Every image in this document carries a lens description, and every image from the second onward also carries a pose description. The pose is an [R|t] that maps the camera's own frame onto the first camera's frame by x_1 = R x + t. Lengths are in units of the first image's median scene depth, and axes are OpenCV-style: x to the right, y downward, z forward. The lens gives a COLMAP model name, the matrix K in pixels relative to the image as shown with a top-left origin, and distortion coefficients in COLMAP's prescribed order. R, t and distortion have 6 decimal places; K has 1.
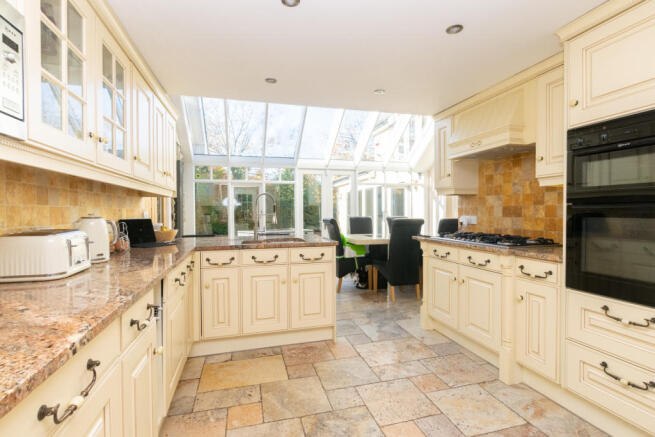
lens RADIAL K [[306.9, 0, 325.7], [0, 306.9, 215.6], [0, 0, 1]] dist [0.000551, -0.000152]
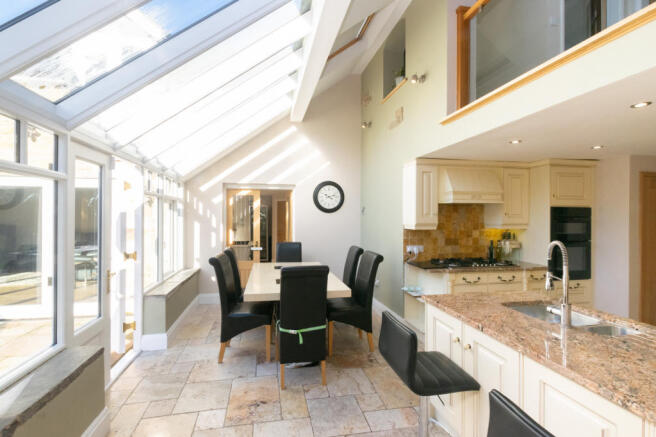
lens RADIAL K [[286.0, 0, 323.4], [0, 286.0, 216.5], [0, 0, 1]] dist [0.001254, -0.000408]
pose [[0.078567, 0.008108, 0.996876, -0.856544], [0.006373, 0.999942, -0.008635, -0.131627], [-0.996888, 0.007032, 0.078511, 1.554026]]
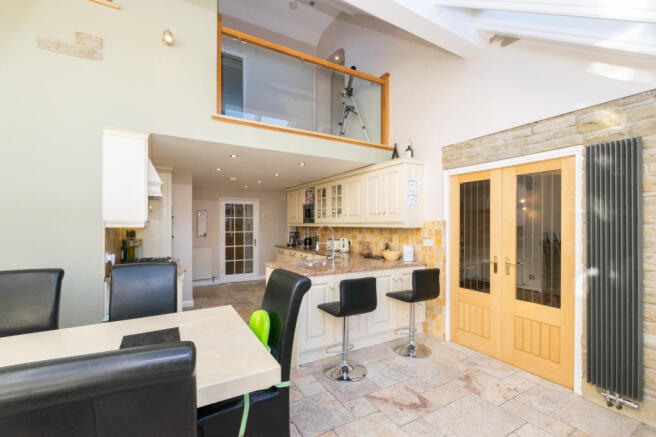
lens RADIAL K [[286.0, 0, 324.3], [0, 286.0, 222.8], [0, 0, 1]] dist [0.001254, -0.000408]
pose [[-0.968347, 0.002737, -0.249593, 0.095856], [0.000570, 0.999962, 0.008755, -0.105446], [0.249607, 0.008336, -0.968311, 2.311963]]
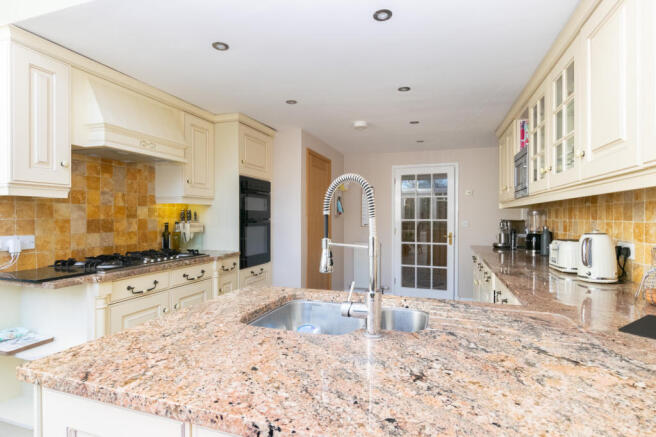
lens RADIAL K [[333.2, 0, 326.9], [0, 333.2, 218.2], [0, 0, 1]] dist [0.002423, -0.000488]
pose [[-0.823871, 0.001679, 0.566774, -0.404943], [0.011007, 0.999854, 0.013039, -0.039749], [-0.566670, 0.016981, -0.823770, 1.426501]]
